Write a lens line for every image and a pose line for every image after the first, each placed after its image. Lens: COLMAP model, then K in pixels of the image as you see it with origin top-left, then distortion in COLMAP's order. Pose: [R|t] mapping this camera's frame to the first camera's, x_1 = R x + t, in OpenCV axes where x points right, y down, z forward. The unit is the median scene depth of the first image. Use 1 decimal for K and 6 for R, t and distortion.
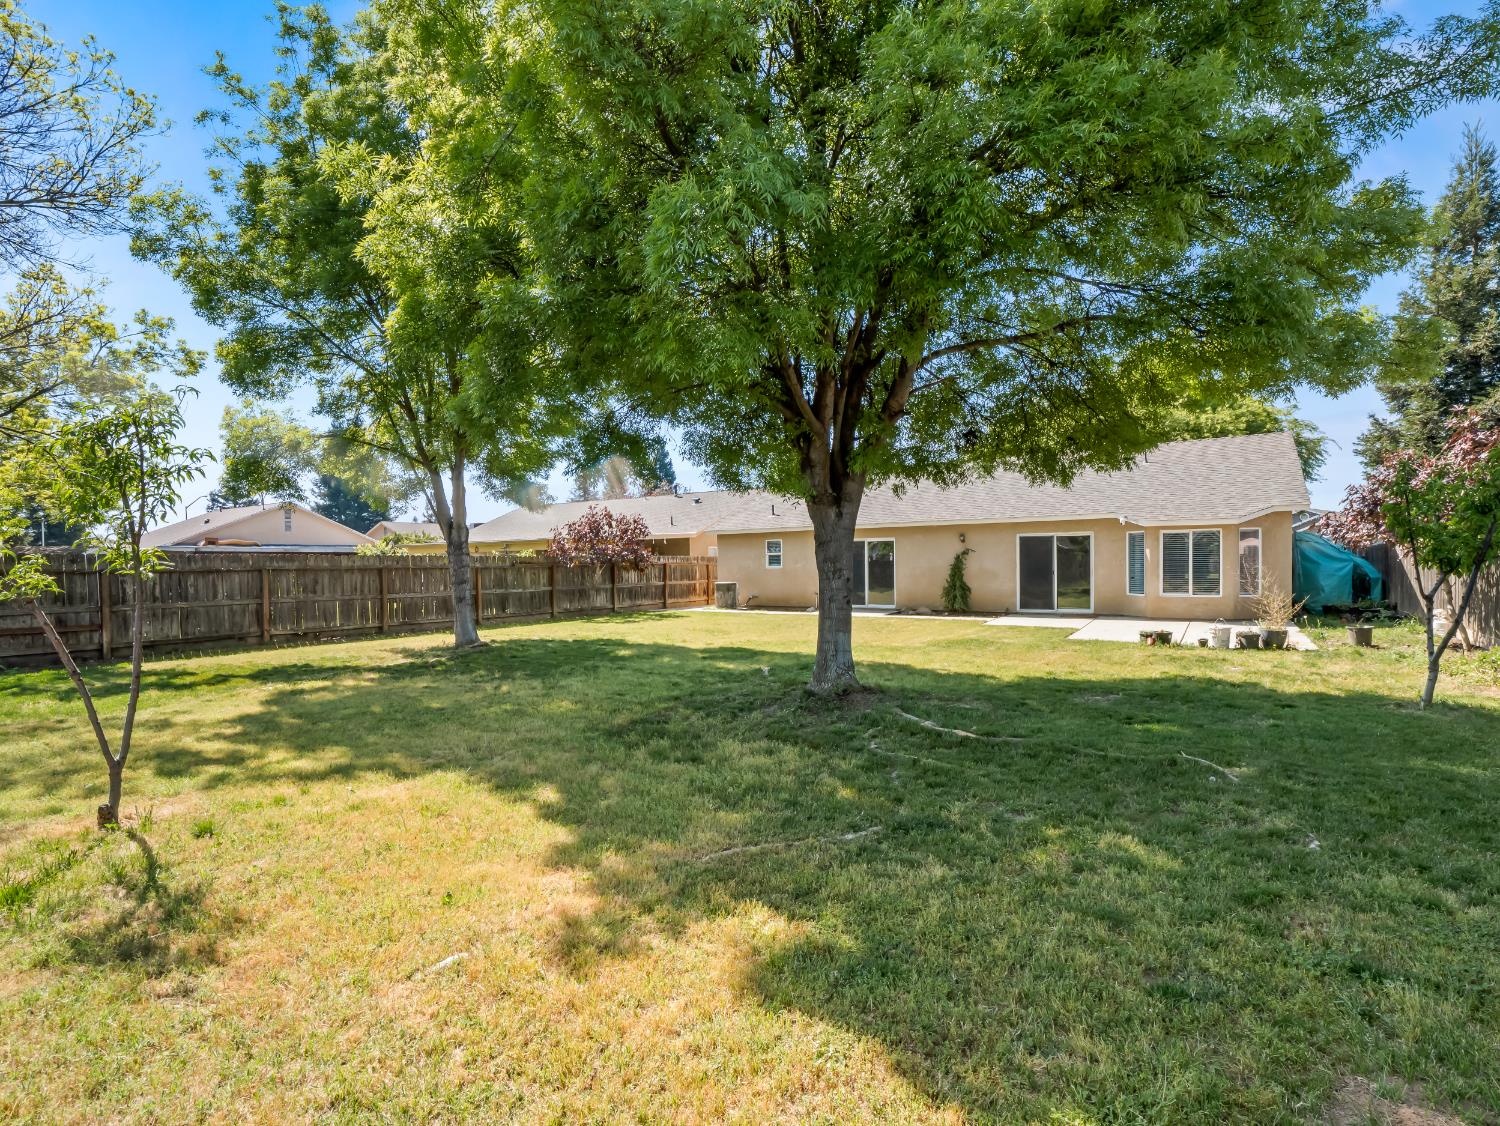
lens RADIAL K [[724.2, 0, 743.3], [0, 724.2, 563.5], [0, 0, 1]] dist [-0.001831, -0.013009]
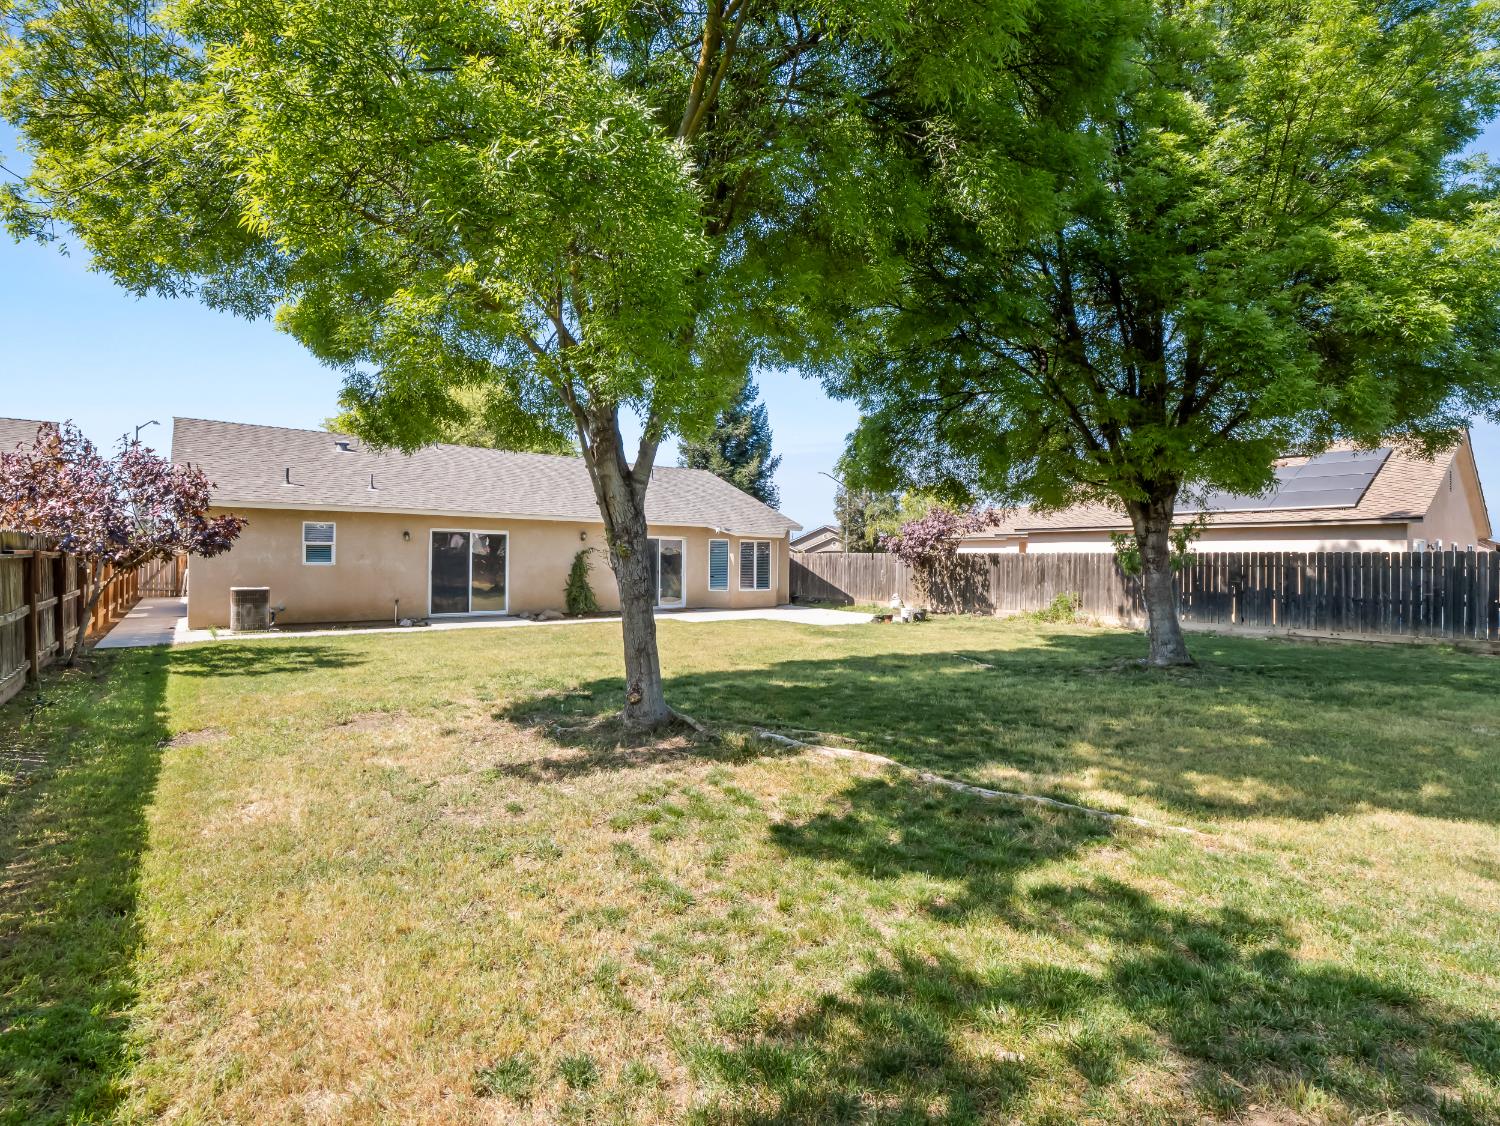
lens RADIAL K [[724.2, 0, 743.3], [0, 724.2, 563.5], [0, 0, 1]] dist [-0.001831, -0.013009]
pose [[0.305736, 0.007600, 0.952086, -0.553681], [-0.017036, 0.999852, -0.002511, -0.000010], [-0.951964, -0.015452, 0.305821, 0.511634]]
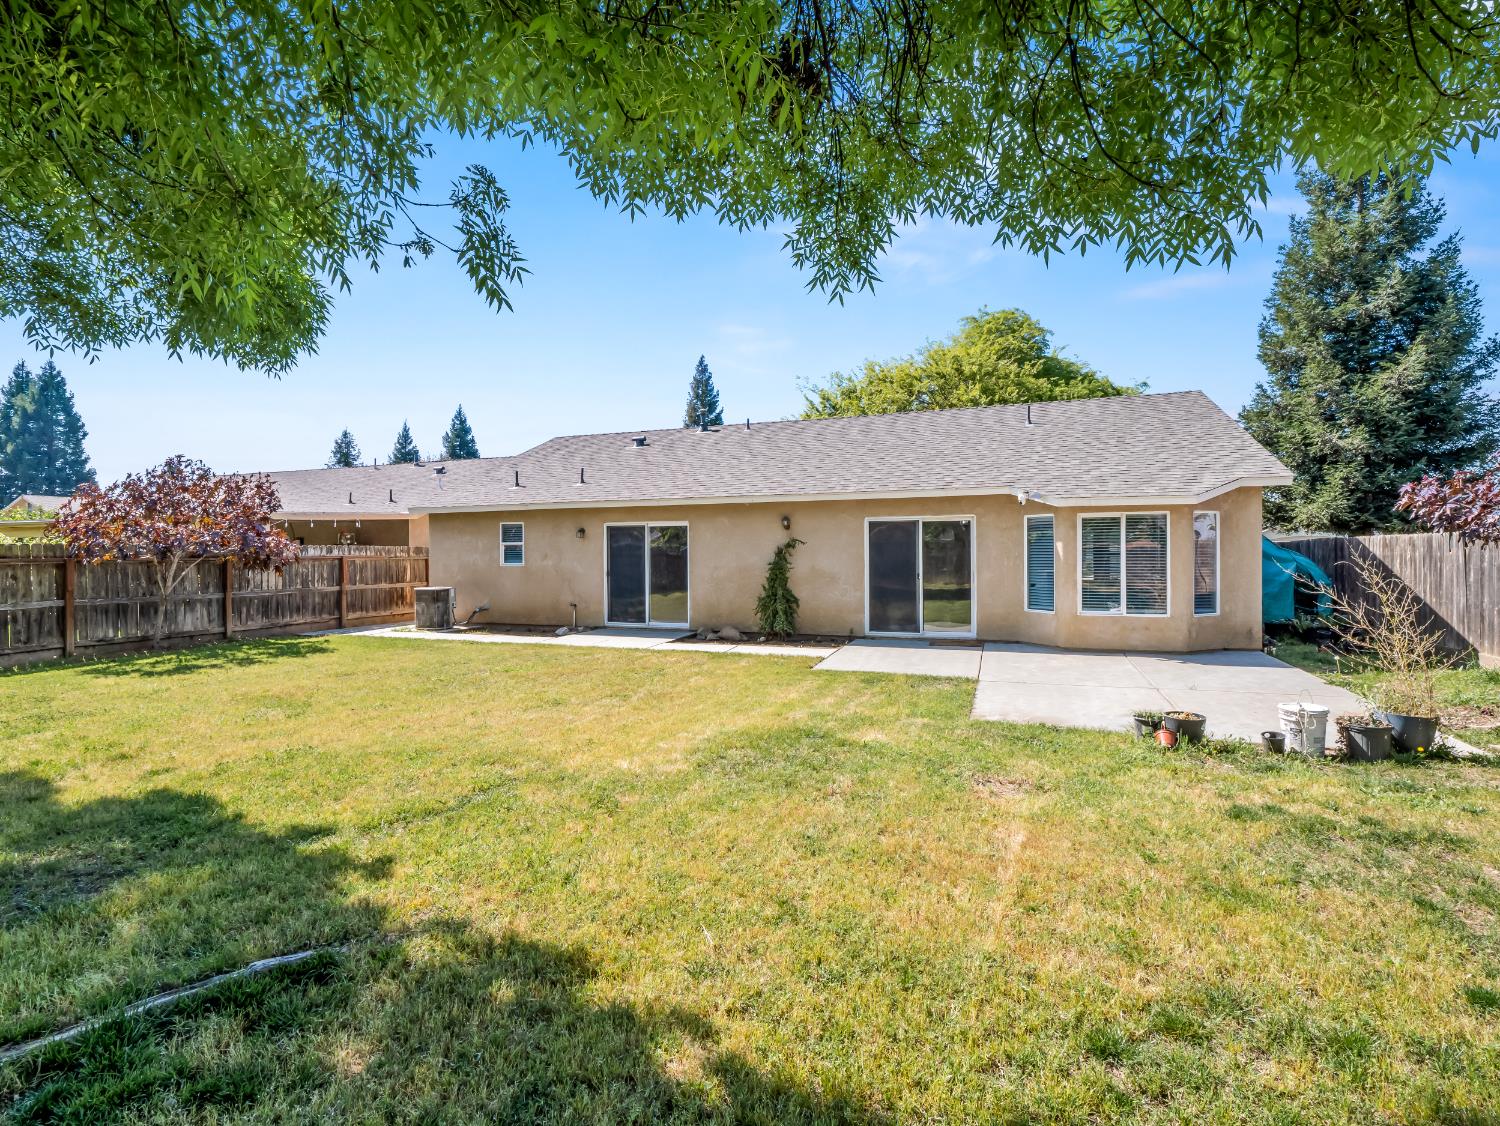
lens RADIAL K [[724.2, 0, 743.3], [0, 724.2, 563.5], [0, 0, 1]] dist [-0.001831, -0.013009]
pose [[0.974567, 0.003042, 0.224074, 0.118401], [-0.005722, 0.999920, 0.011313, -0.005236], [-0.224021, -0.012307, 0.974507, 0.371617]]
